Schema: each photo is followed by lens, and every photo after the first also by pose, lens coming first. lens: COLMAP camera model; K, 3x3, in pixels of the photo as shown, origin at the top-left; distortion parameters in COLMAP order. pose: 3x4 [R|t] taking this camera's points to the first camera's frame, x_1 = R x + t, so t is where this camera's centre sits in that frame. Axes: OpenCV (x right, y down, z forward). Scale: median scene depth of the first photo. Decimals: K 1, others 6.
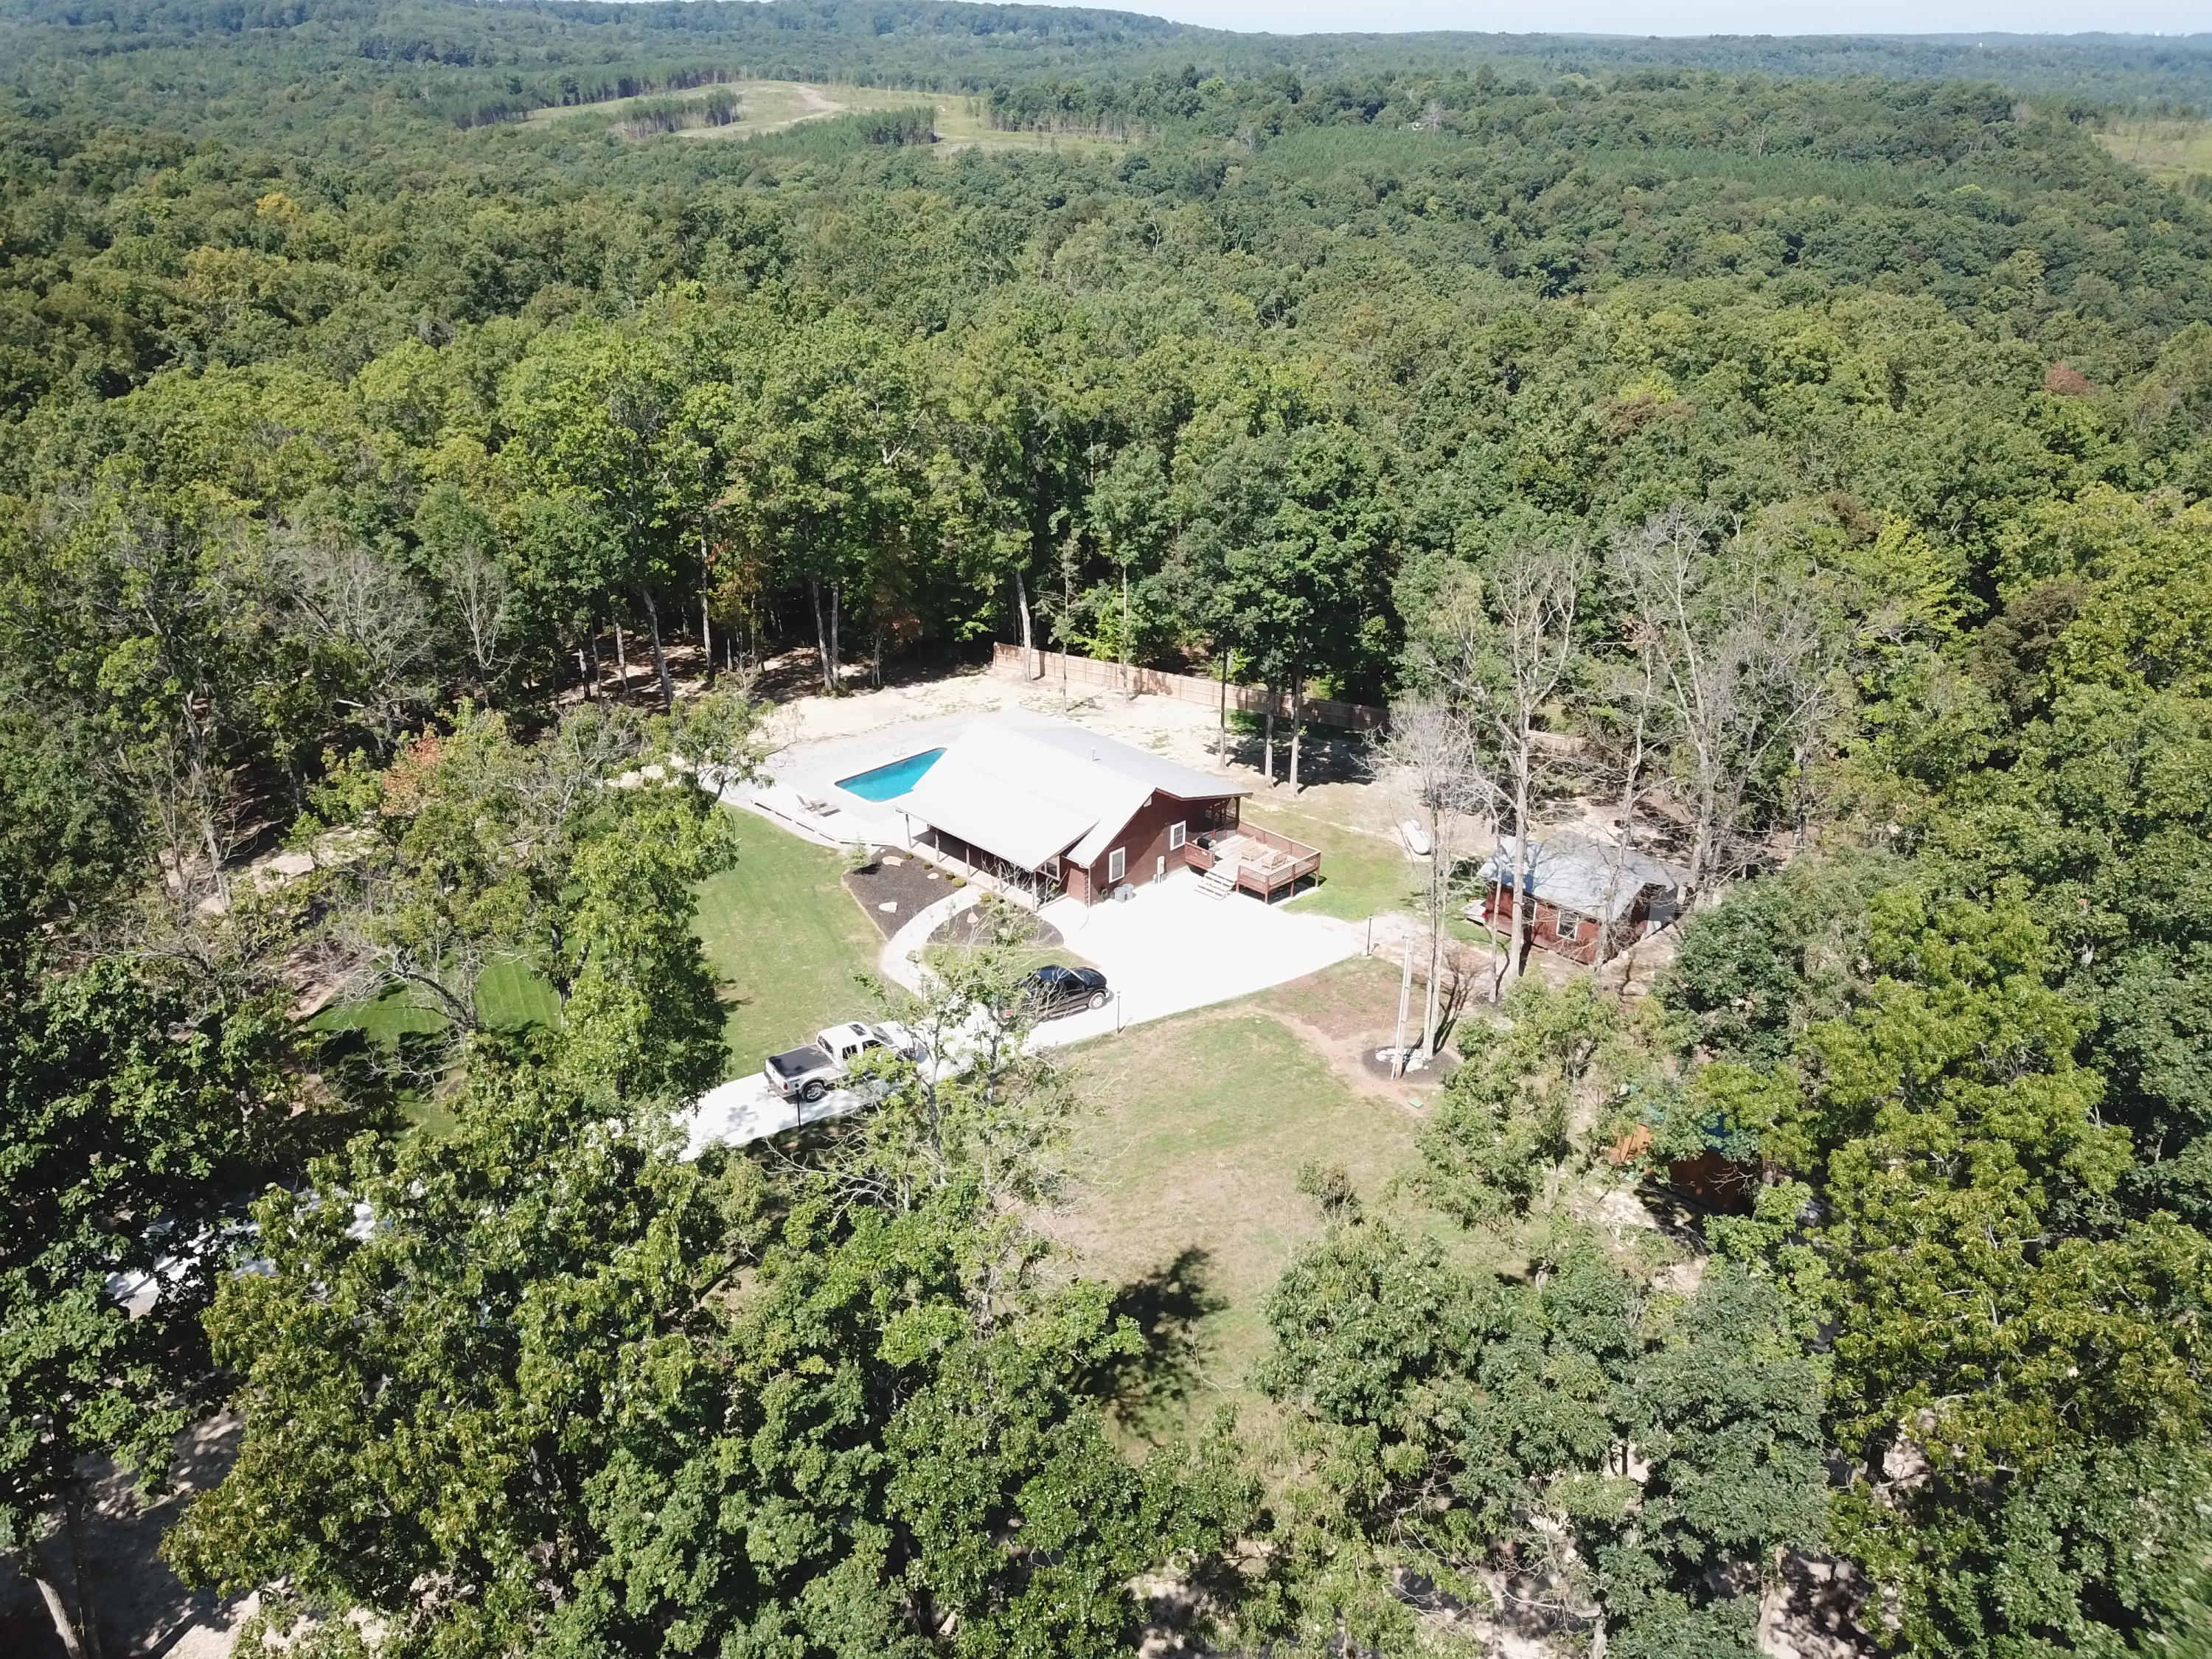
lens RADIAL K [[1687.3, 0, 1089.4], [0, 1687.3, 830.6], [0, 0, 1]] dist [0.018588, -0.021815]
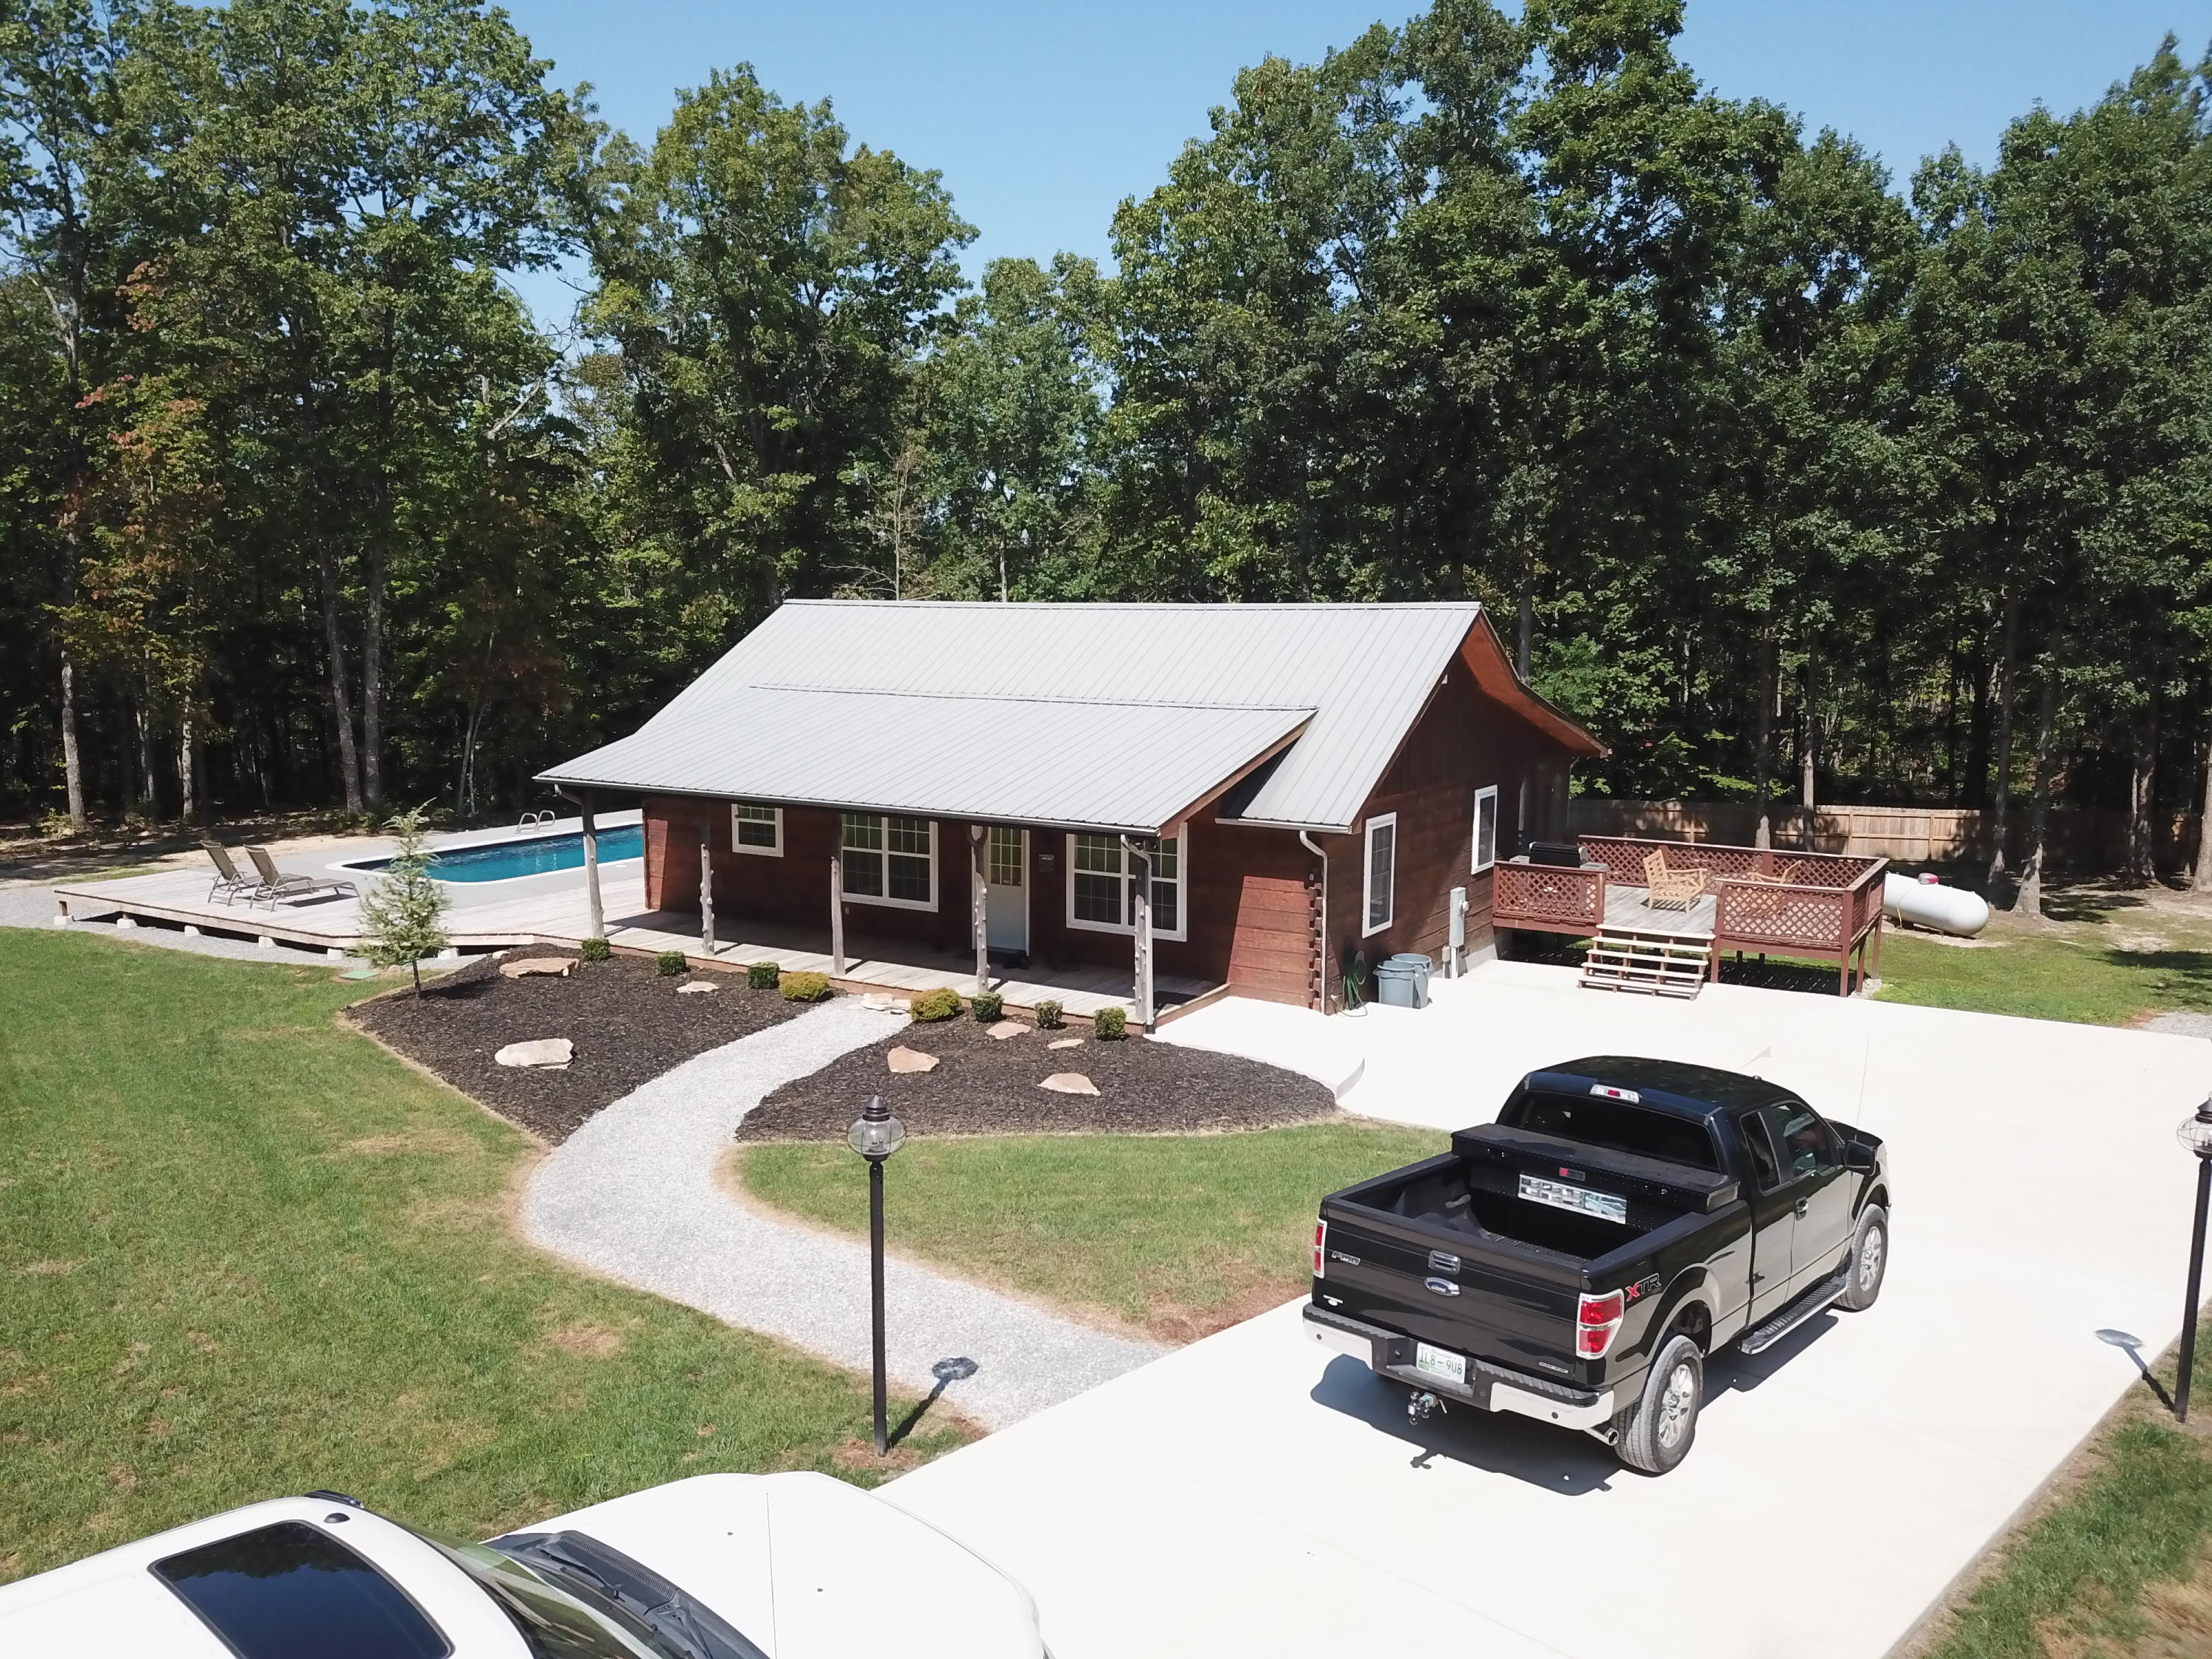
lens RADIAL K [[1687.3, 0, 1096.0], [0, 1687.3, 838.8], [0, 0, 1]] dist [0.018588, -0.021815]
pose [[0.970553, -0.033181, 0.238591, -0.069197], [0.100431, 0.956017, -0.275583, 0.063042], [-0.218953, 0.291430, 0.931197, 0.530755]]
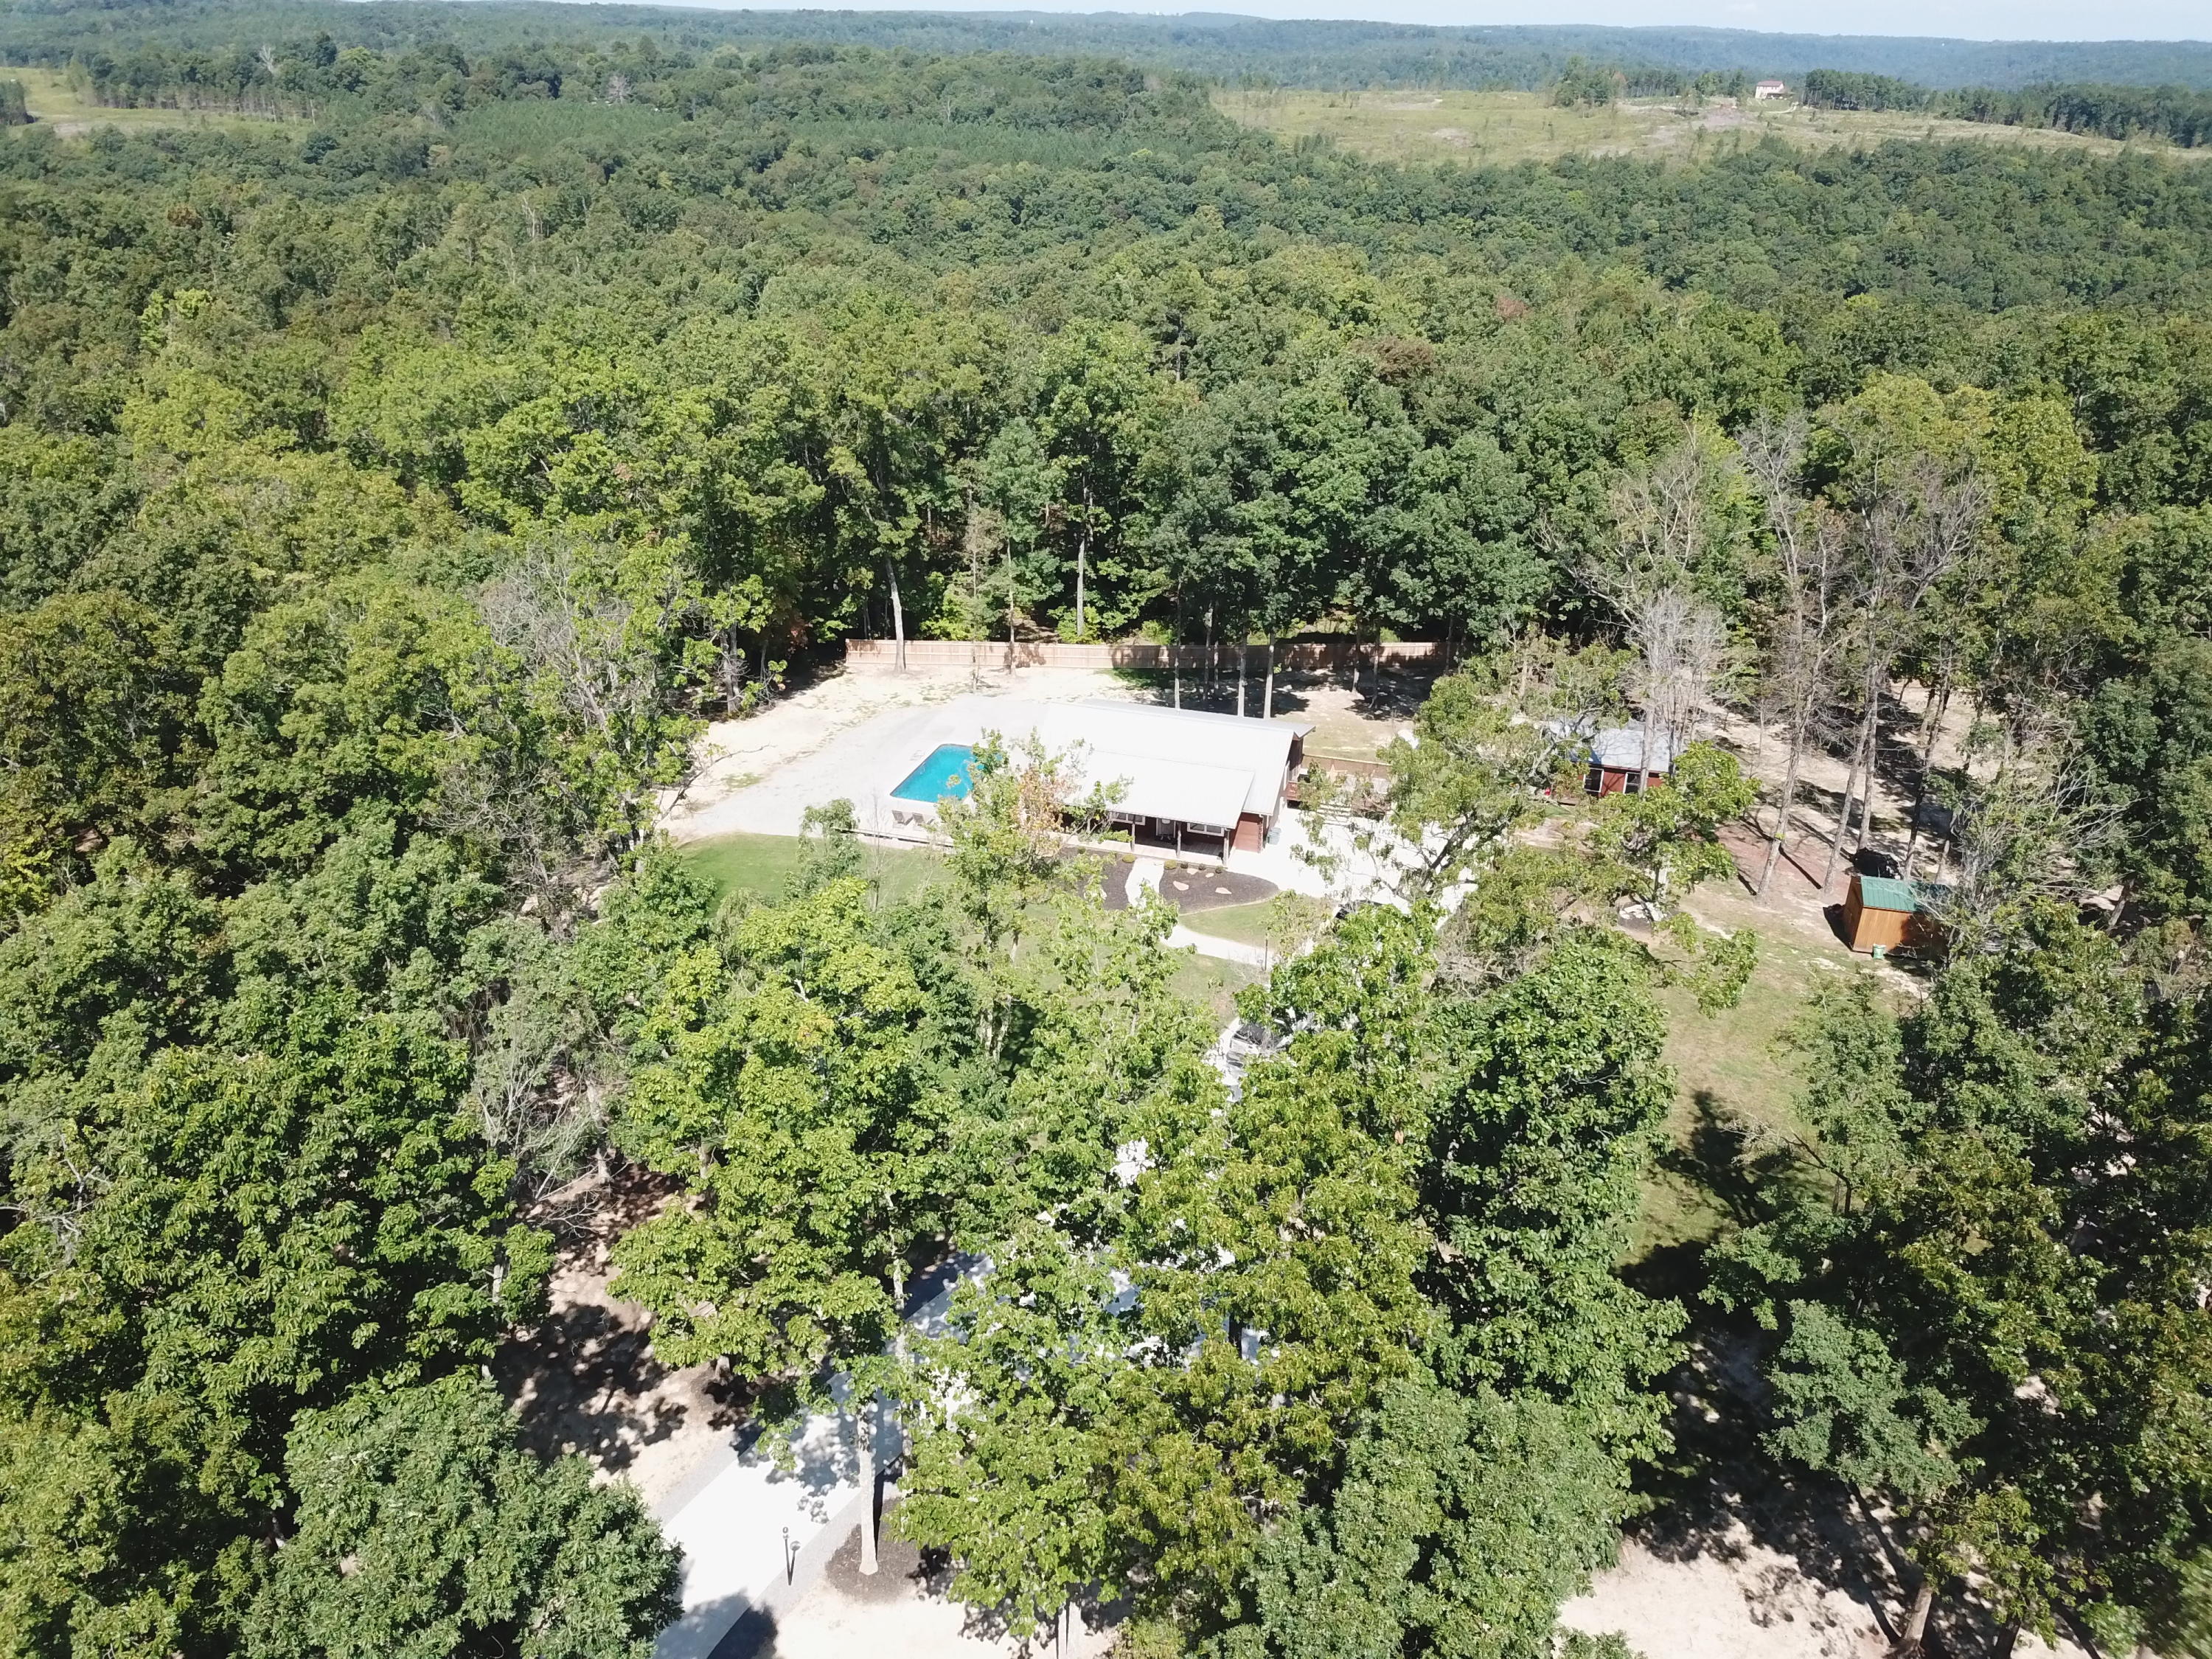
lens RADIAL K [[1687.3, 0, 1093.5], [0, 1687.3, 837.3], [0, 0, 1]] dist [0.018588, -0.021815]
pose [[0.883317, -0.194851, 0.426361, -0.377852], [0.187651, 0.980444, 0.059304, -0.032637], [-0.429578, 0.027623, 0.902607, 0.072811]]
